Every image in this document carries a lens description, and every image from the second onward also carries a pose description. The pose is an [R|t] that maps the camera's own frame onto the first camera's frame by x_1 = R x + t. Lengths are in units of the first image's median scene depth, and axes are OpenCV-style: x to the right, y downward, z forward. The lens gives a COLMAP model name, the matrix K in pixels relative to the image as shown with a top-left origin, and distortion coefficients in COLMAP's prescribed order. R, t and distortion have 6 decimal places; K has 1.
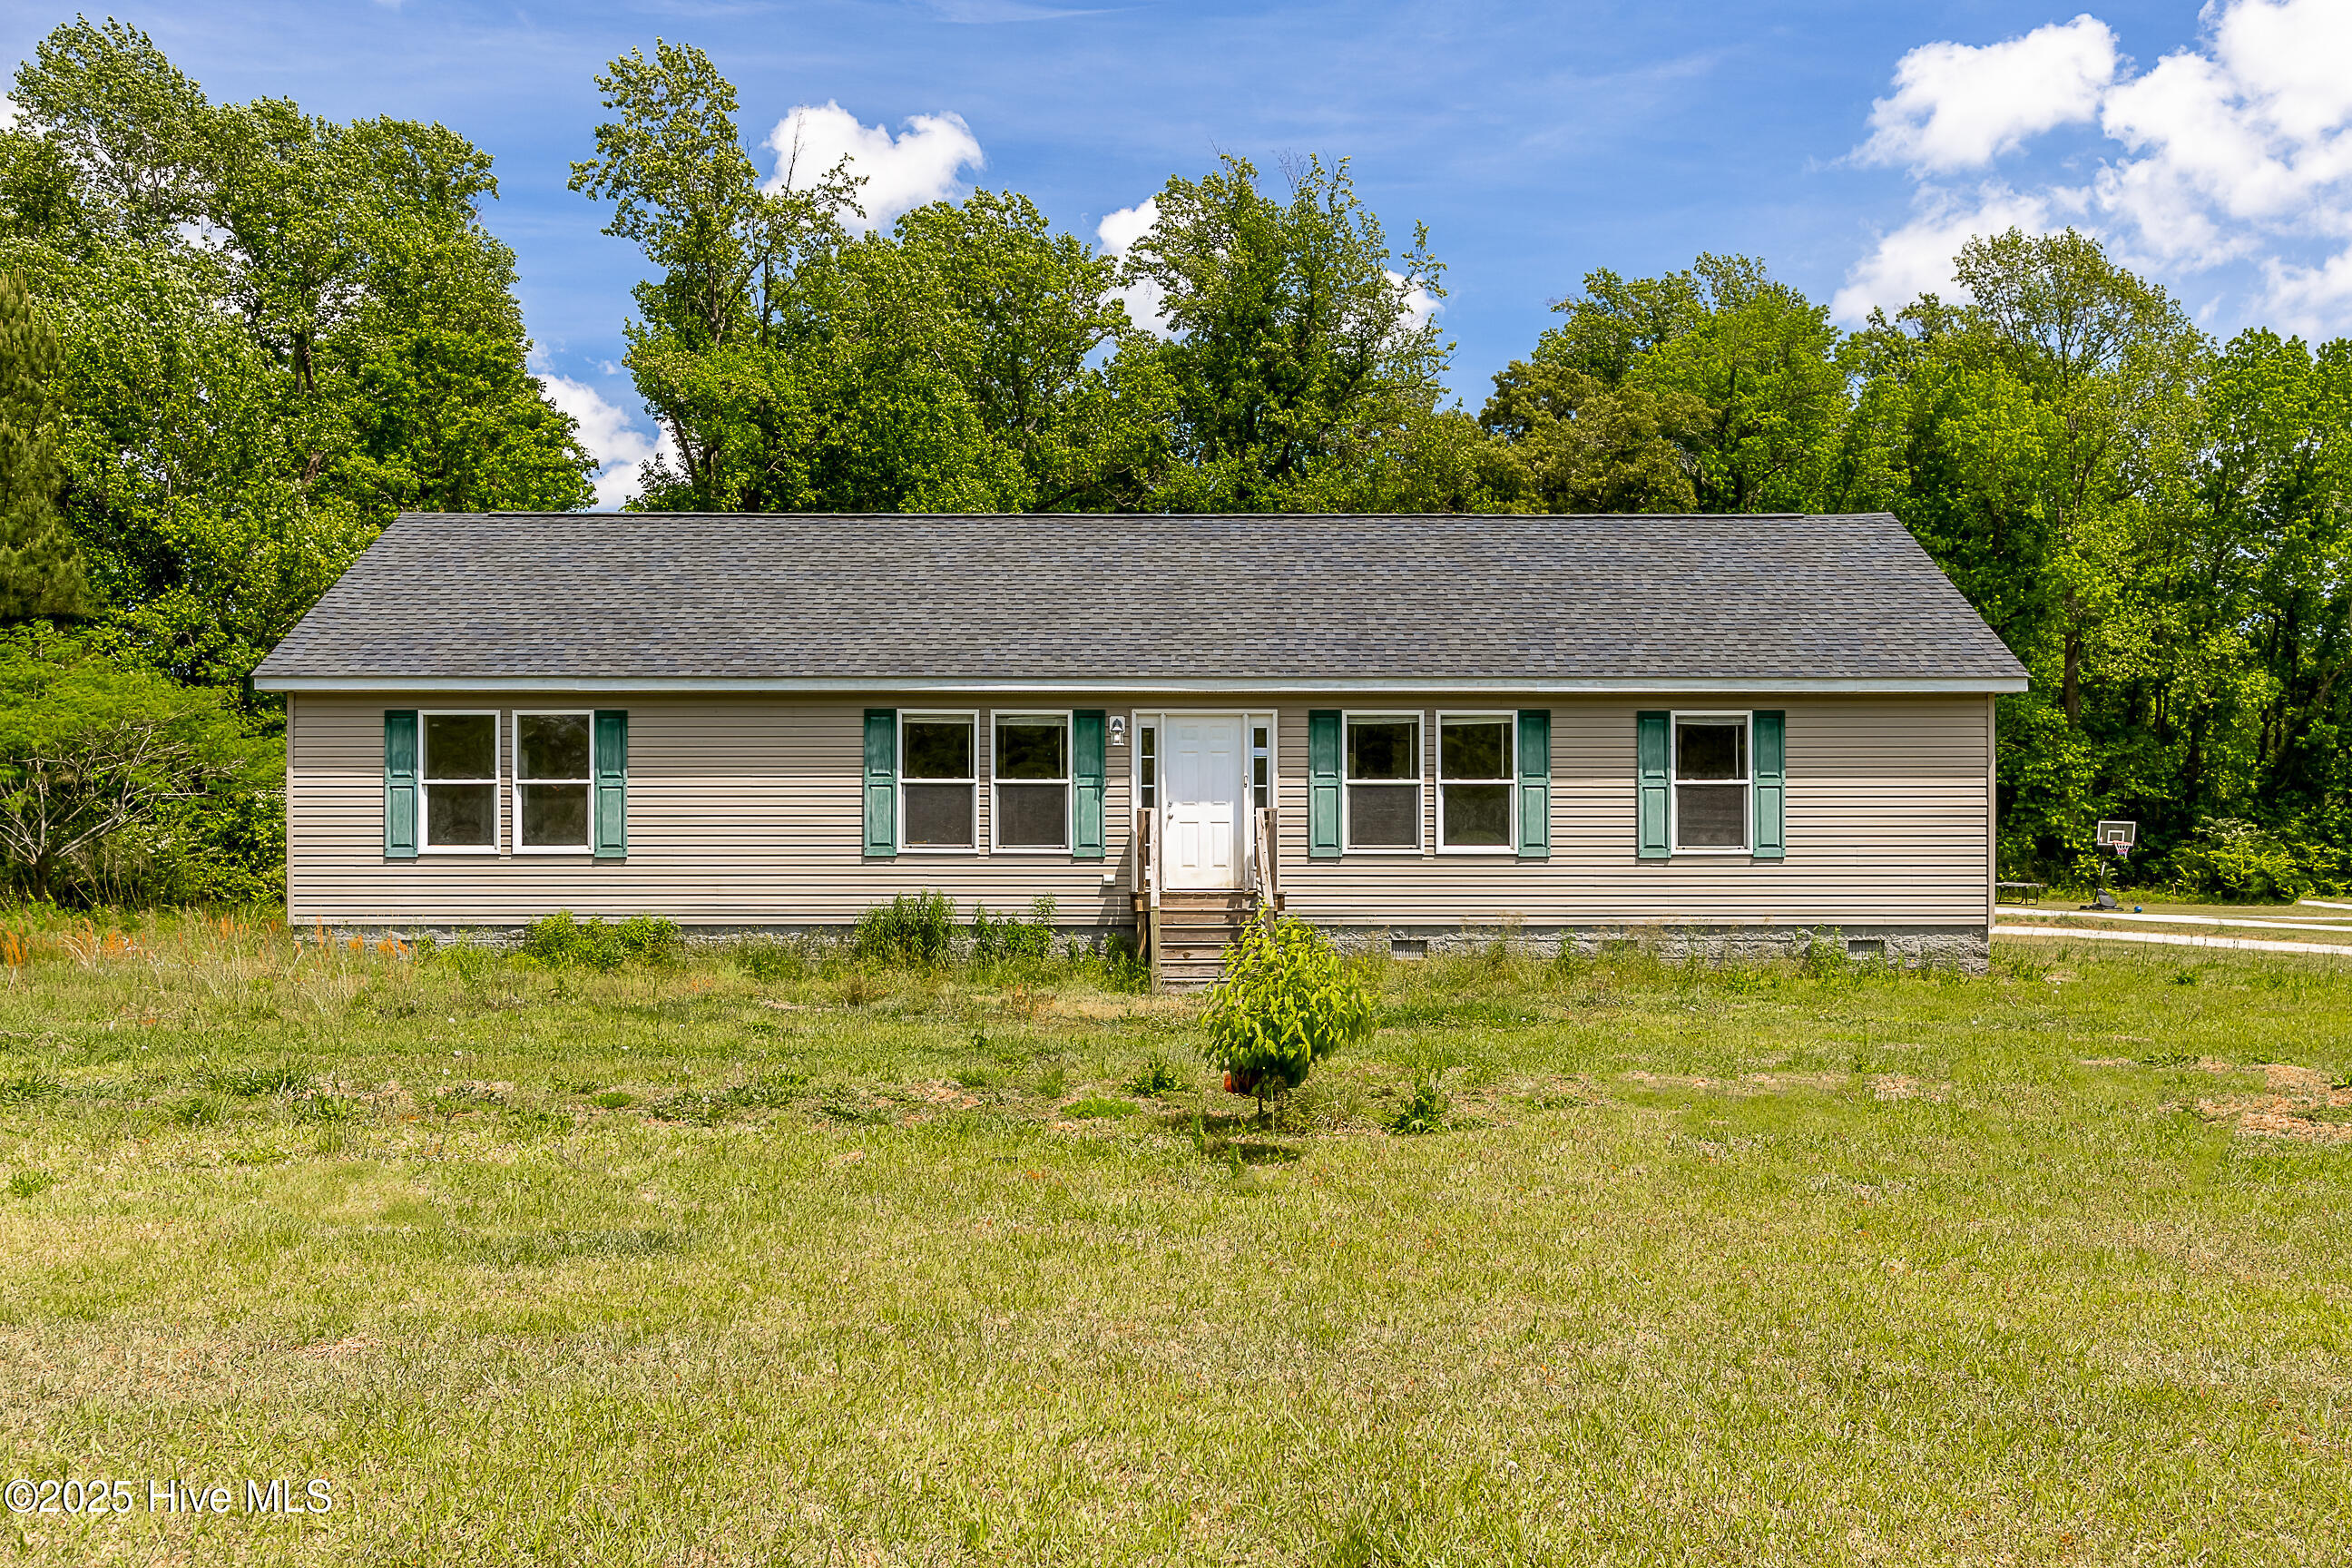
lens RADIAL K [[2022.5, 0, 1171.7], [0, 2022.5, 839.5], [0, 0, 1]] dist [0.007711, 0.005794]
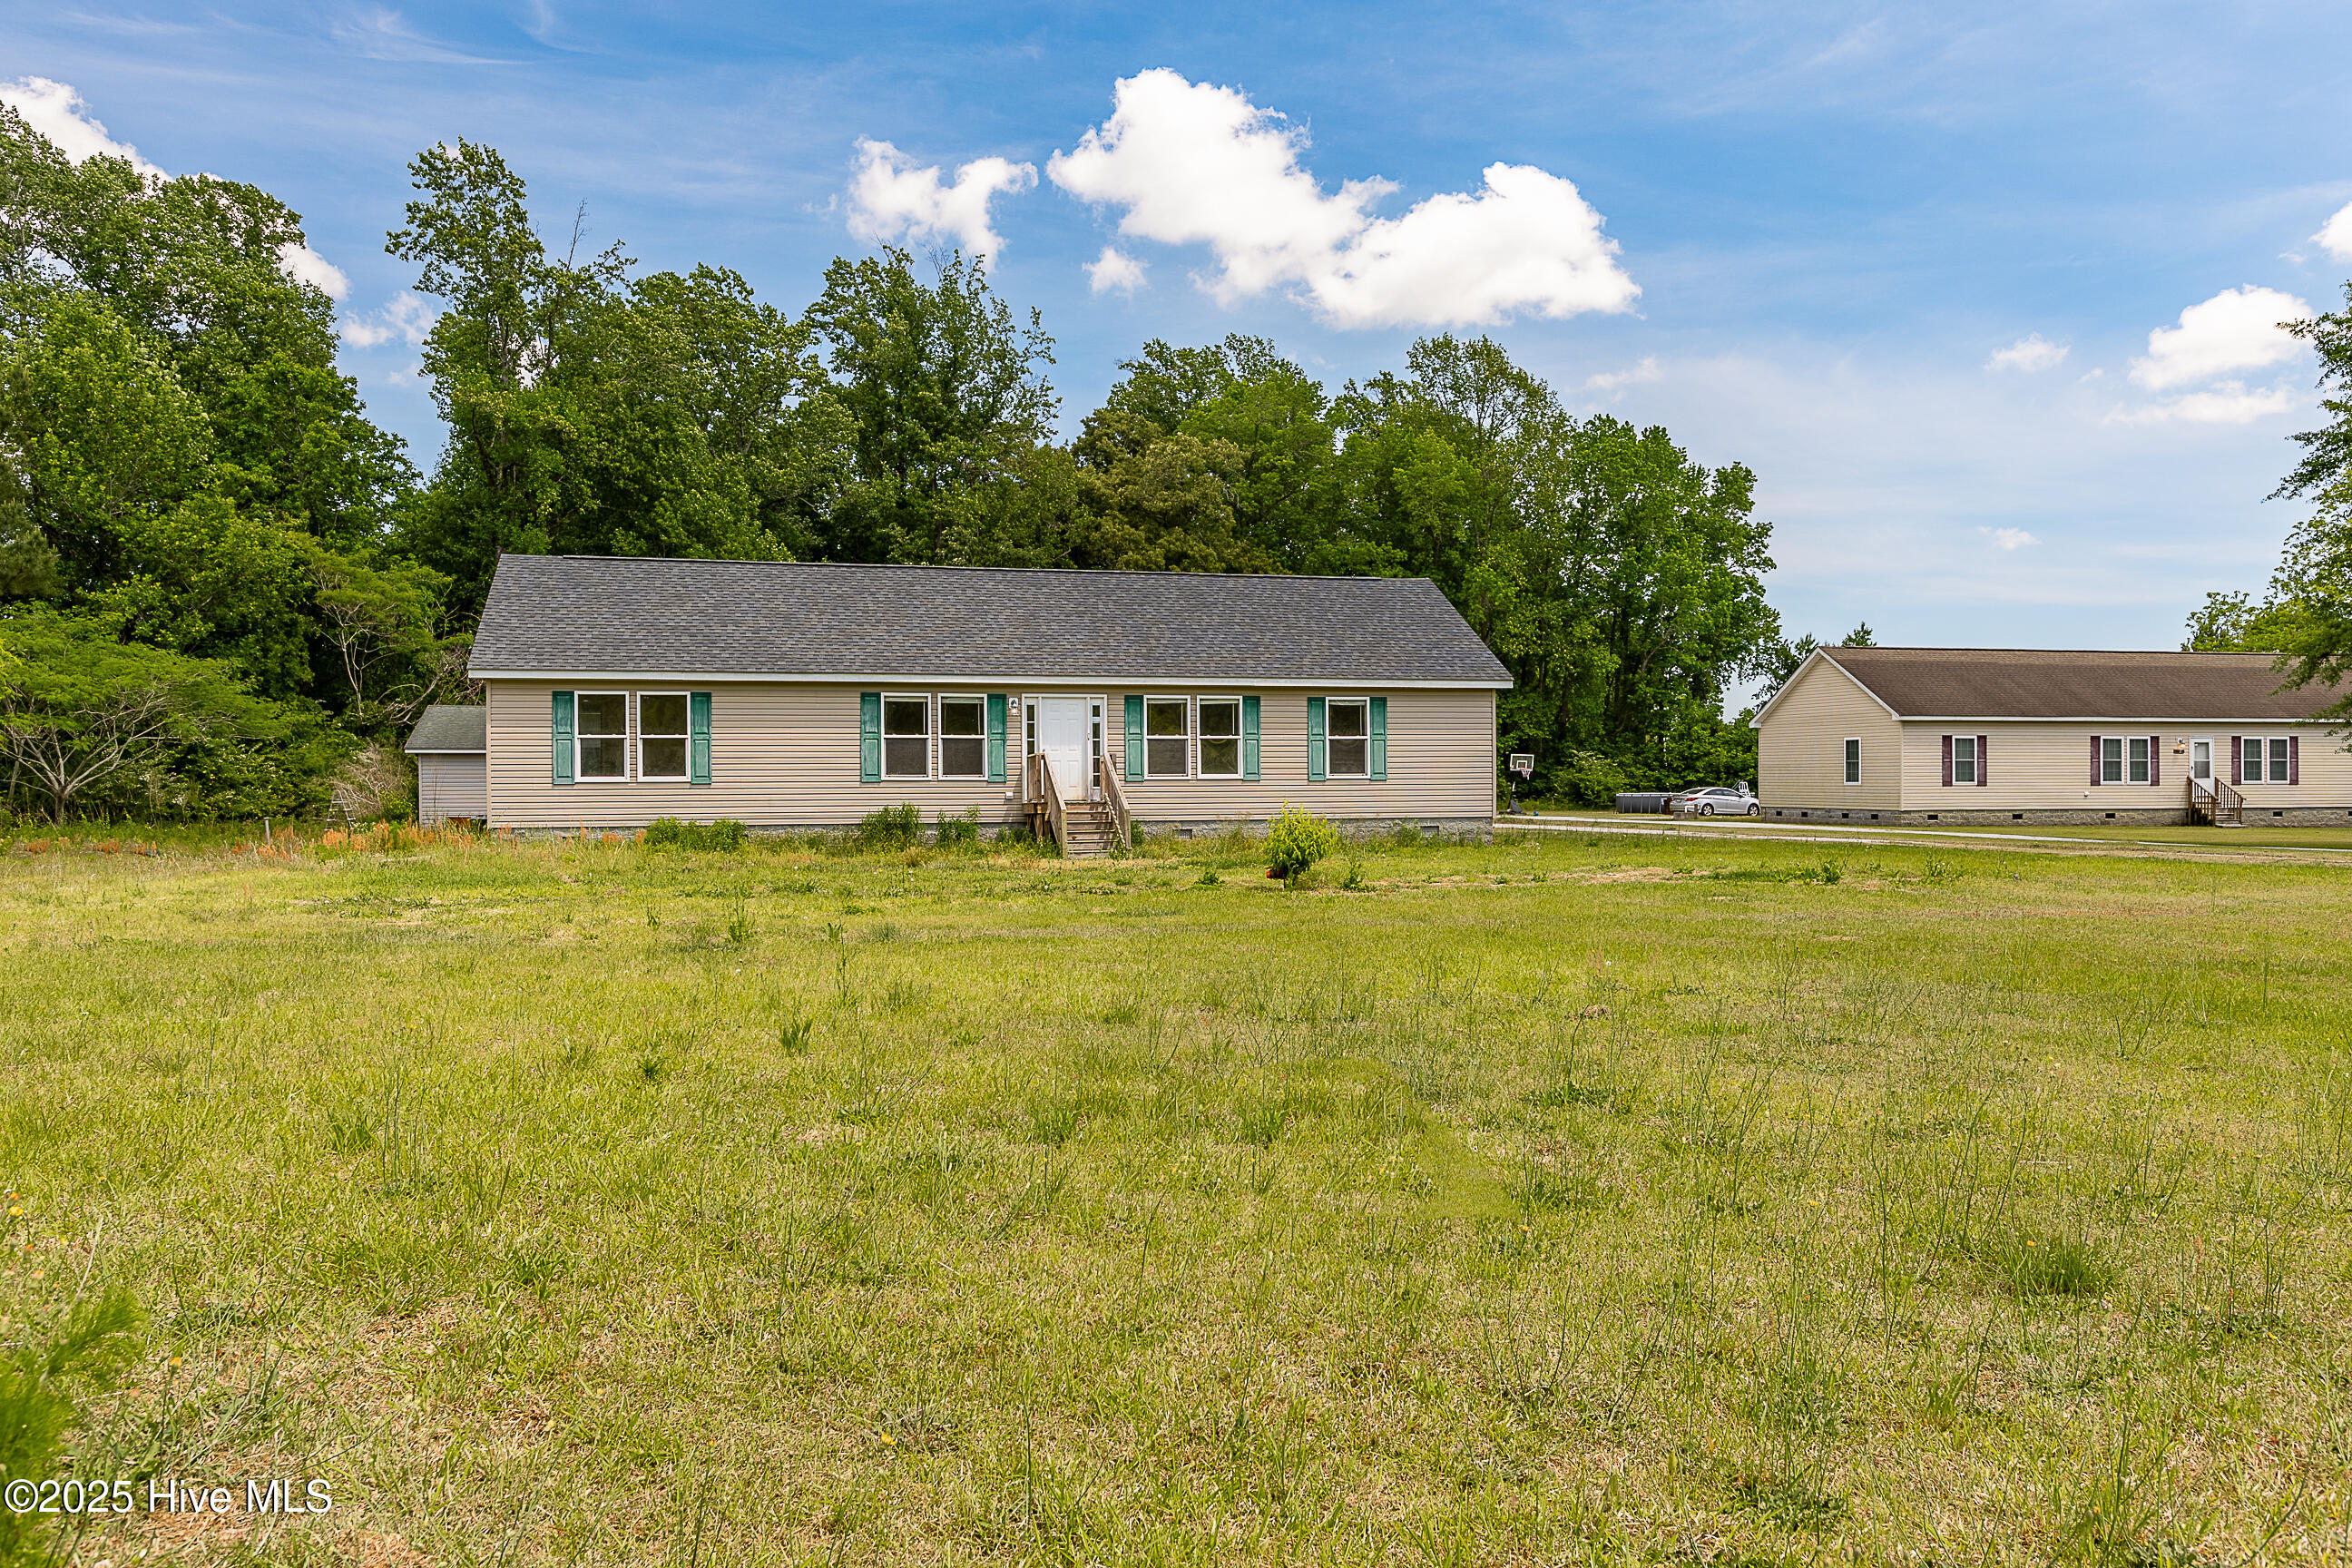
lens RADIAL K [[1602.7, 0, 1176.0], [0, 1602.7, 784.0], [0, 0, 1]] dist [0.000048, 0.043138]
pose [[0.972749, -0.005449, 0.231797, -0.178781], [0.002922, 0.999933, 0.011244, -0.003458], [-0.231842, -0.010260, 0.972699, -0.287065]]
